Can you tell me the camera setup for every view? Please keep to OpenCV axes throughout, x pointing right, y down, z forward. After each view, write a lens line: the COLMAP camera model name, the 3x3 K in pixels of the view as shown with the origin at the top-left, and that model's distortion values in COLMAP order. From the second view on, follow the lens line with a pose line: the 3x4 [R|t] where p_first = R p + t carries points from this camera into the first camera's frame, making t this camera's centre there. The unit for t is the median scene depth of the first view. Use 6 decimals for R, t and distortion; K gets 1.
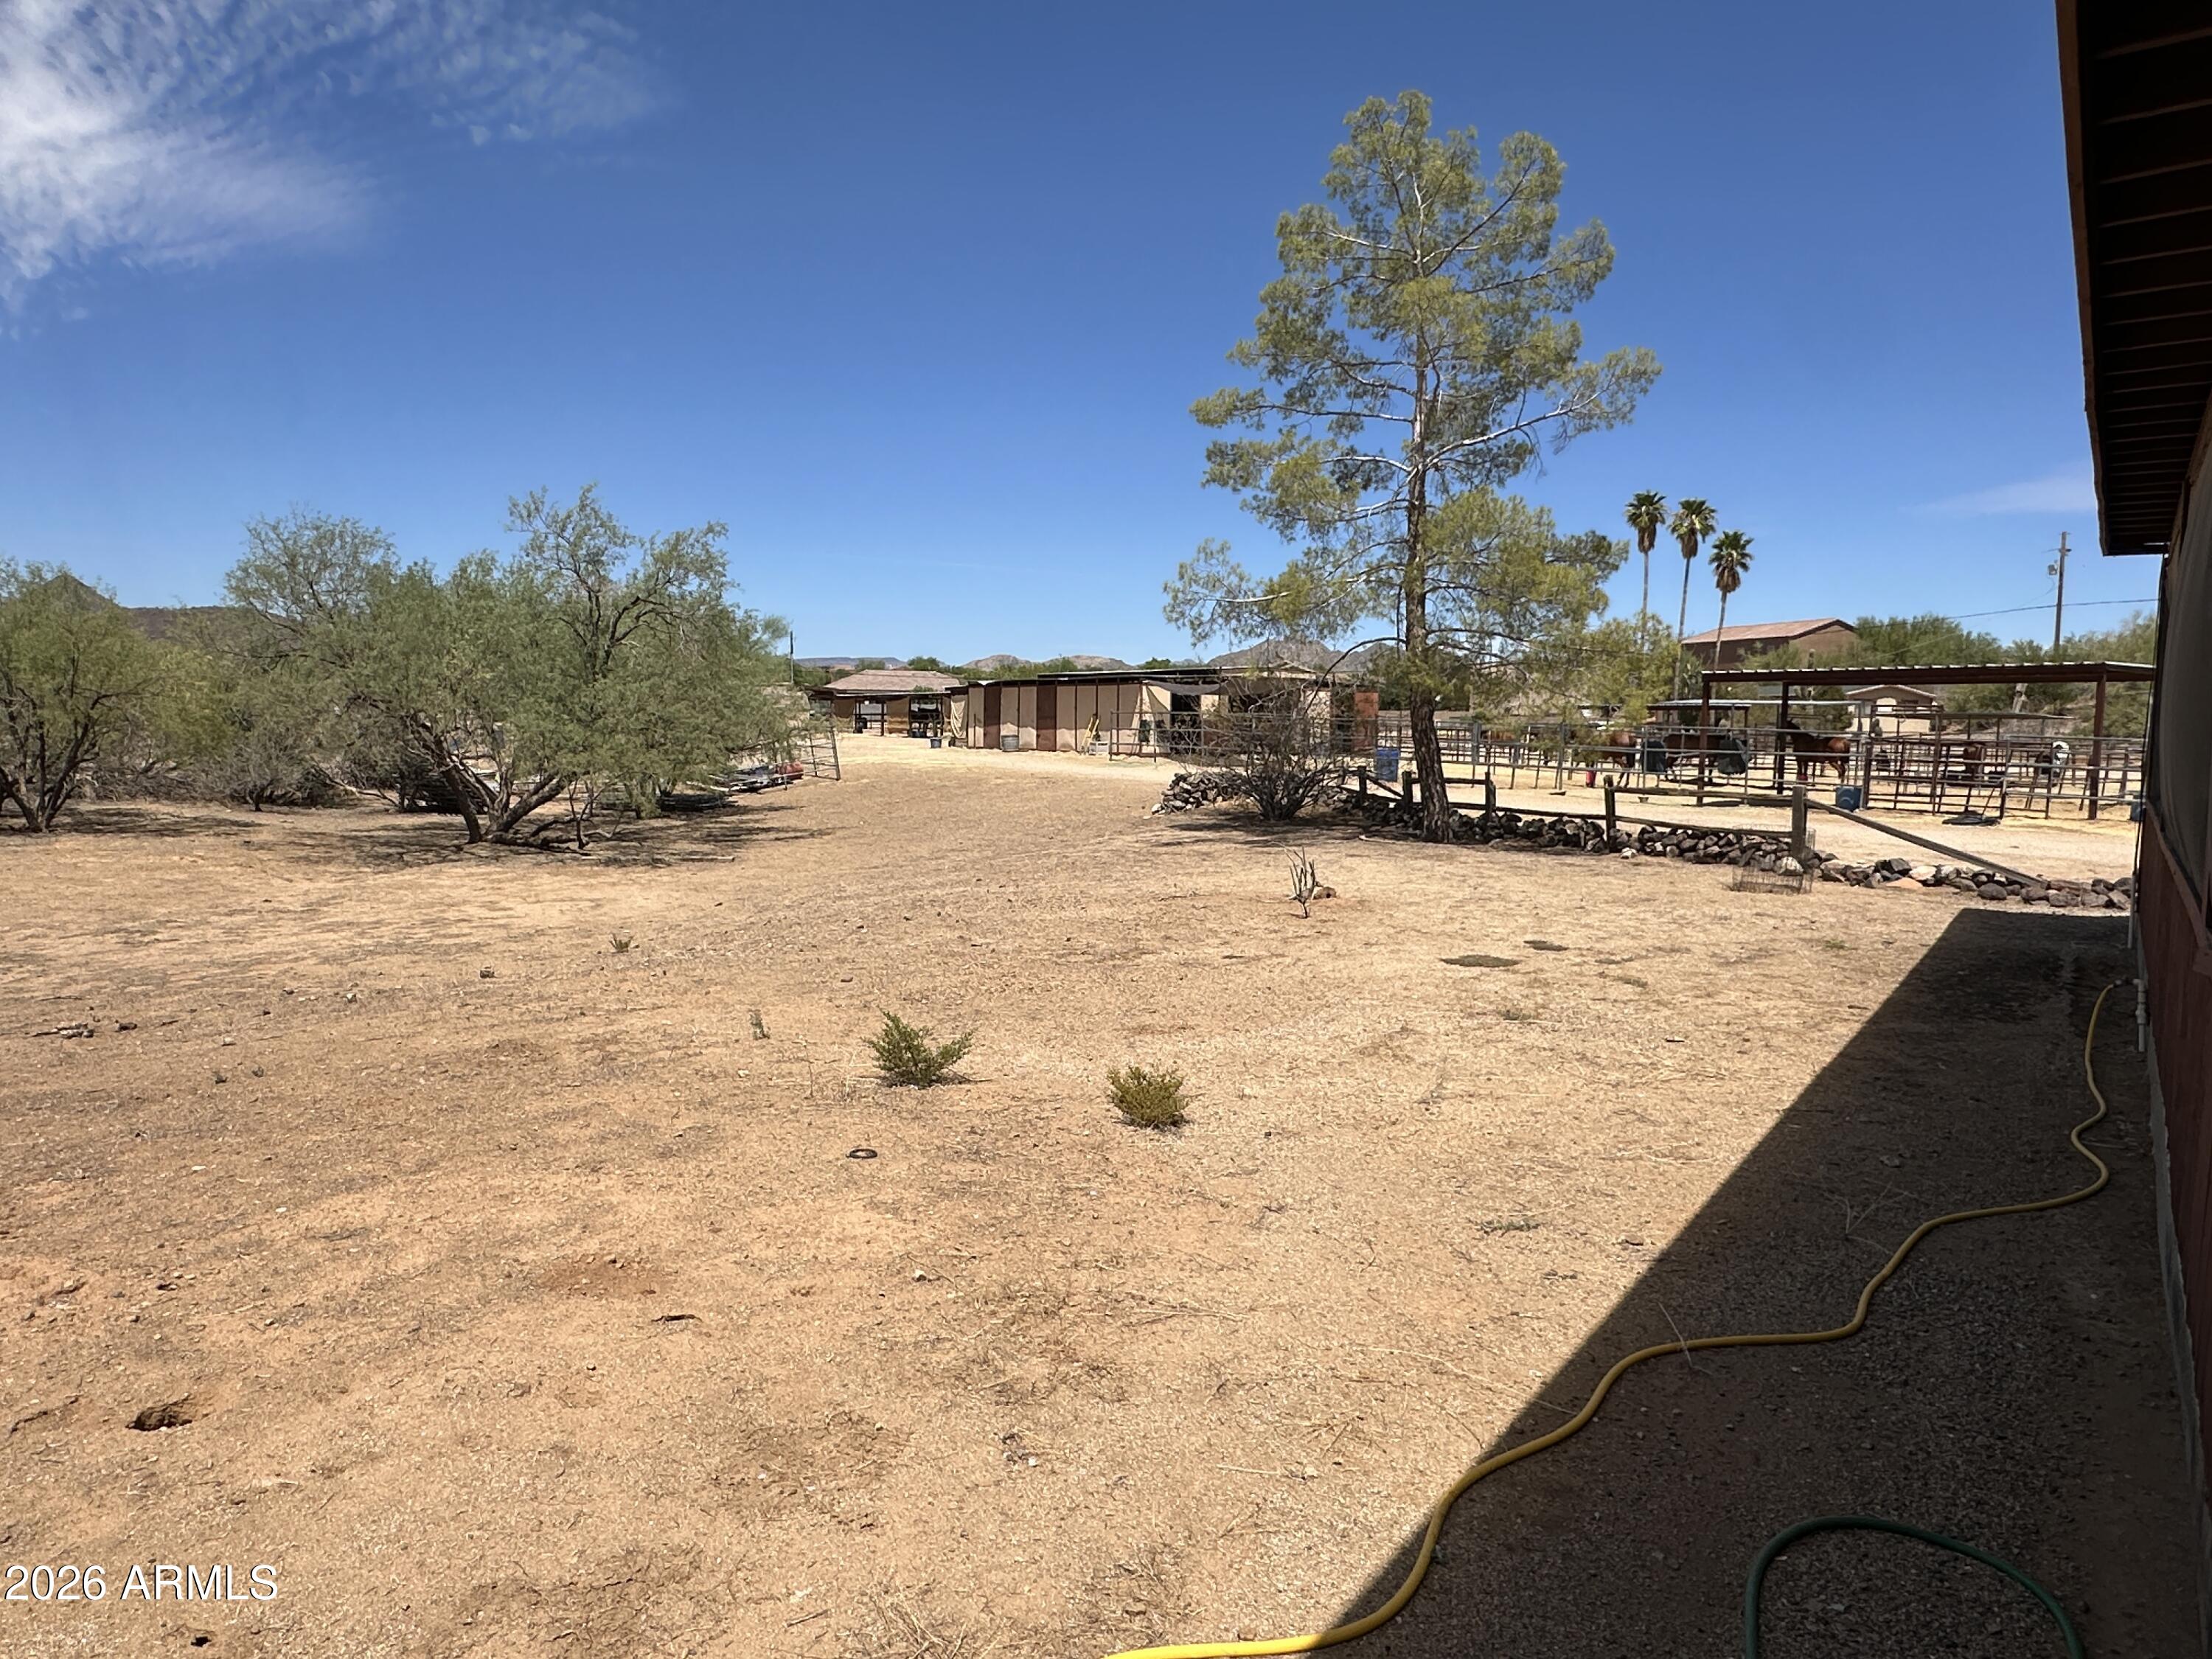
lens RADIAL K [[1378.5, 0, 1096.1], [0, 1378.5, 827.0], [0, 0, 1]] dist [-0.015581, 0.004869]
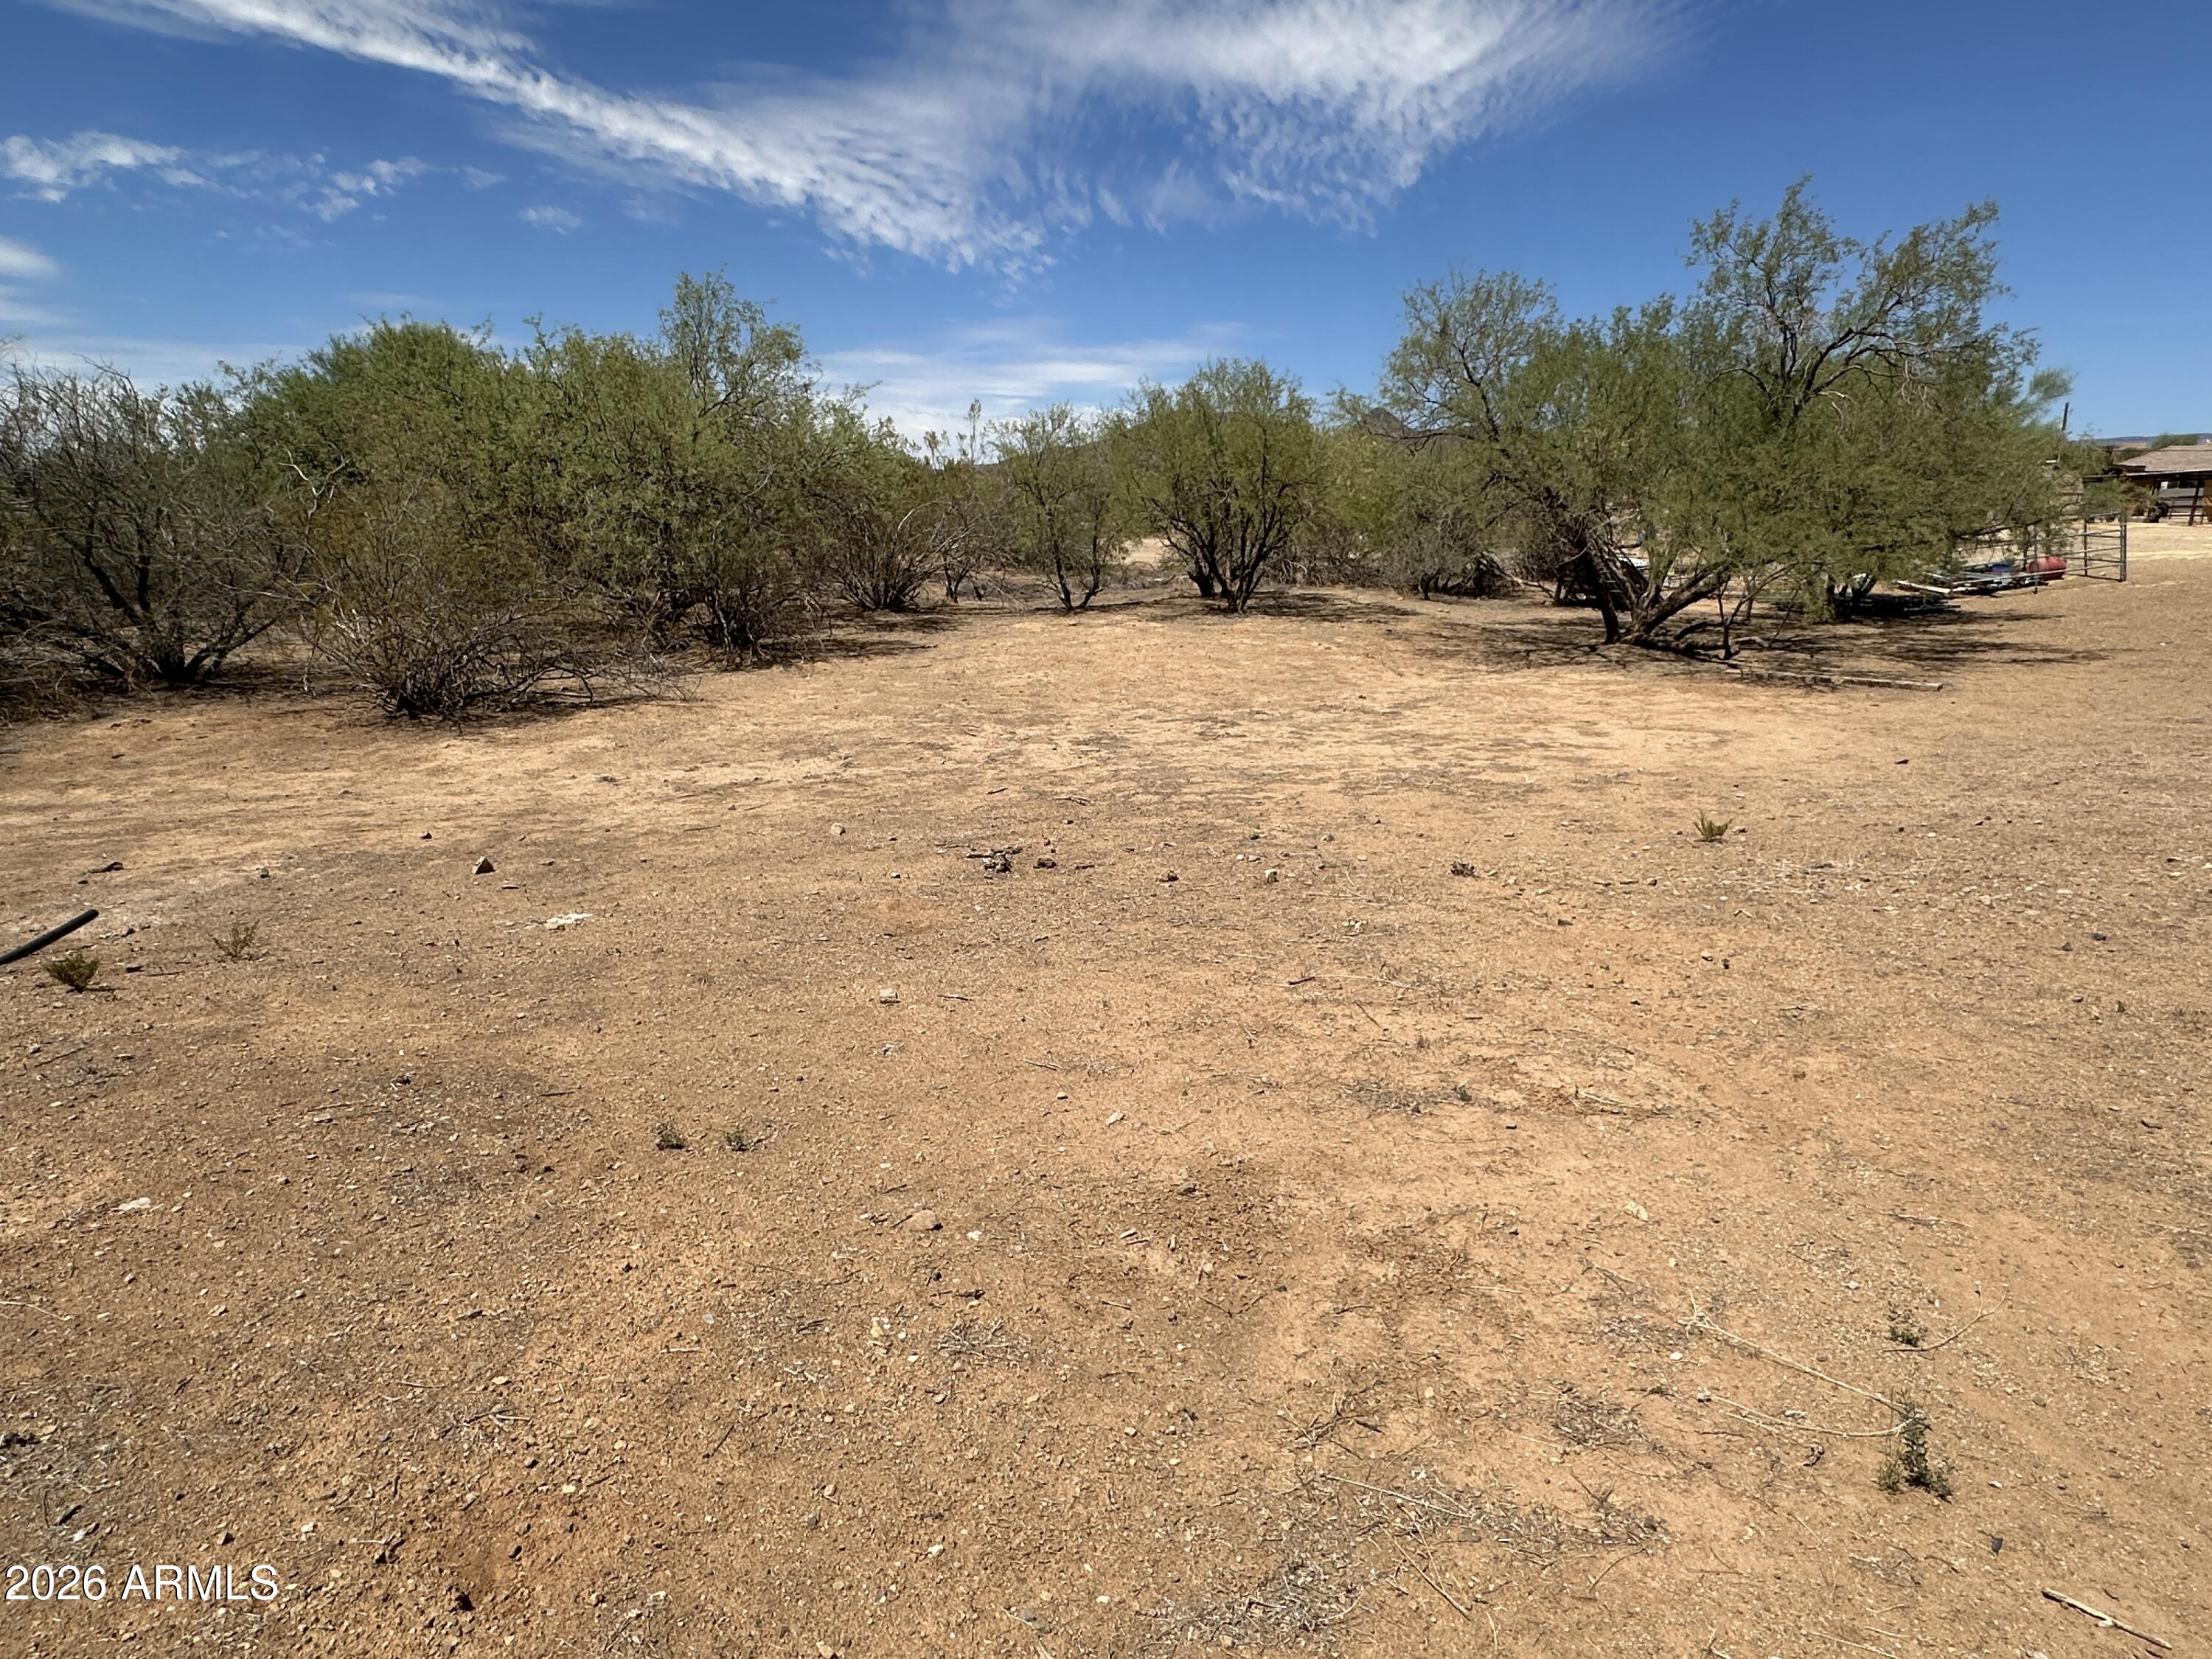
lens RADIAL K [[1210.7, 0, 1174.2], [0, 1210.7, 792.6], [0, 0, 1]] dist [0.005026, 0.005682]
pose [[0.678019, 0.145166, -0.720567, -0.064513], [-0.043034, 0.986462, 0.158241, -0.004999], [0.733783, -0.076282, 0.675087, 0.252409]]
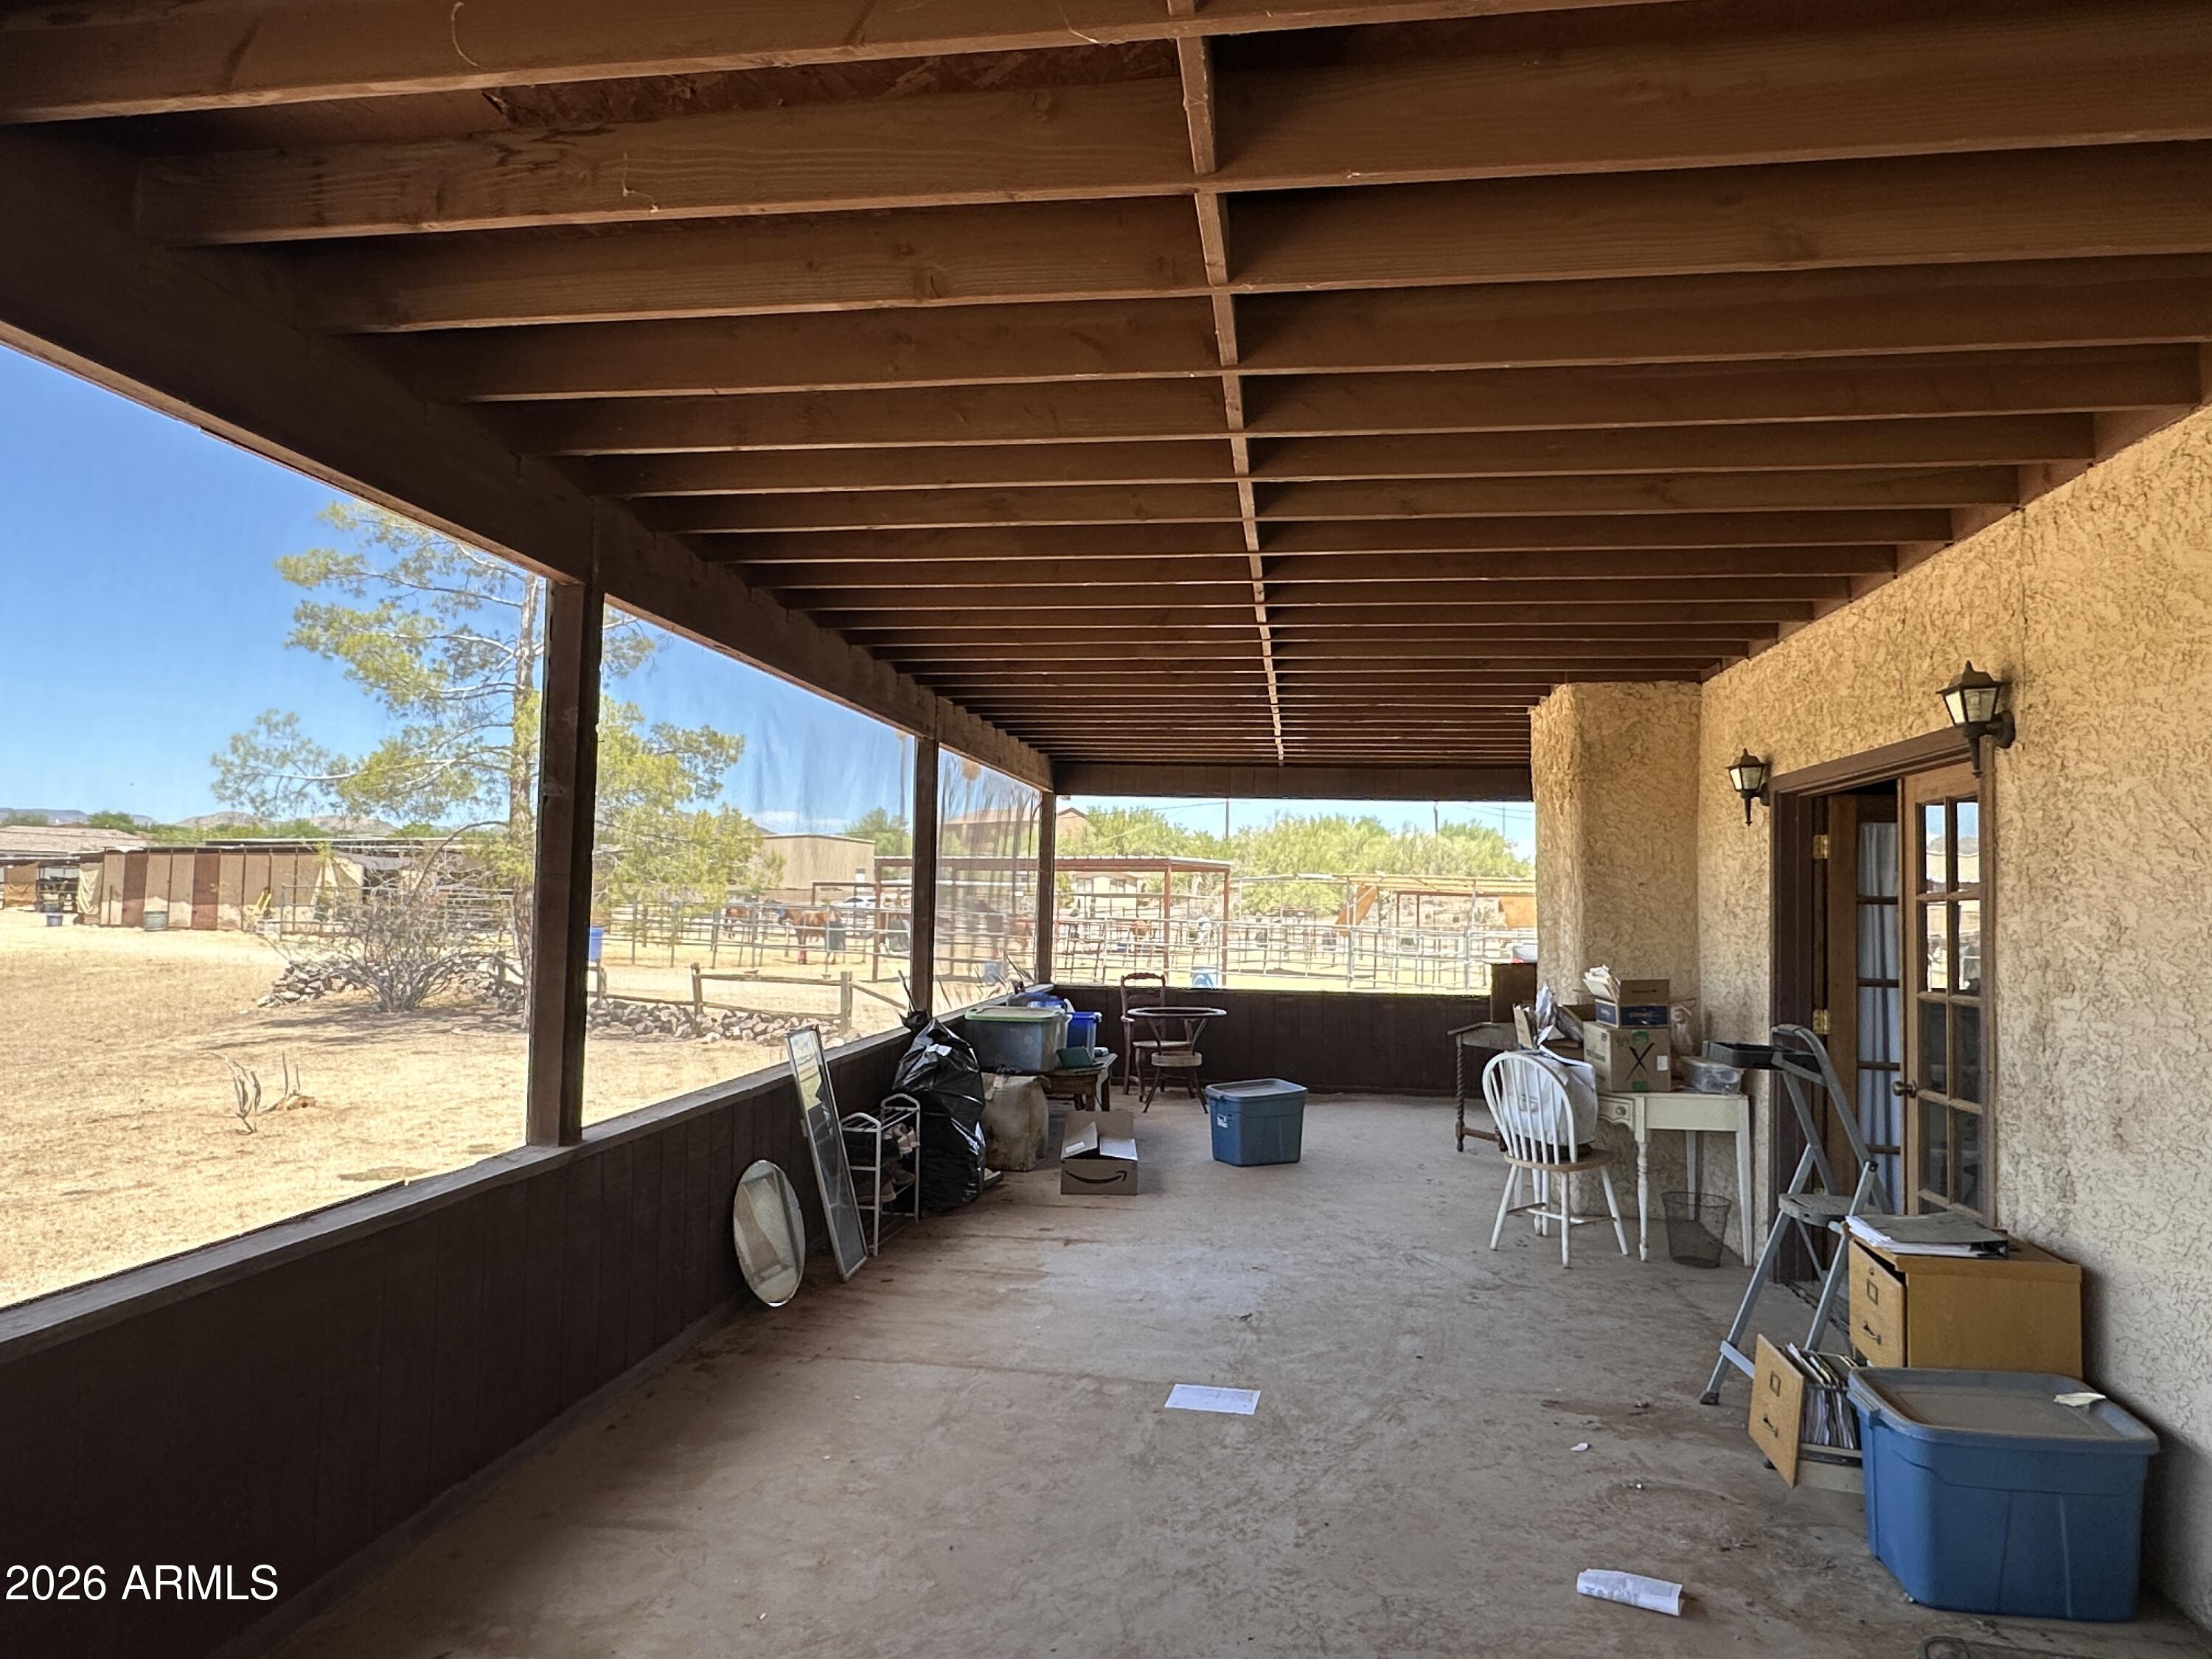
lens RADIAL K [[1378.5, 0, 1110.6], [0, 1378.5, 843.3], [0, 0, 1]] dist [-0.015581, 0.004869]
pose [[0.876647, 0.023917, 0.480540, 0.092889], [0.030016, 0.994099, -0.104236, -0.005928], [-0.480197, 0.105802, 0.870756, -0.035494]]
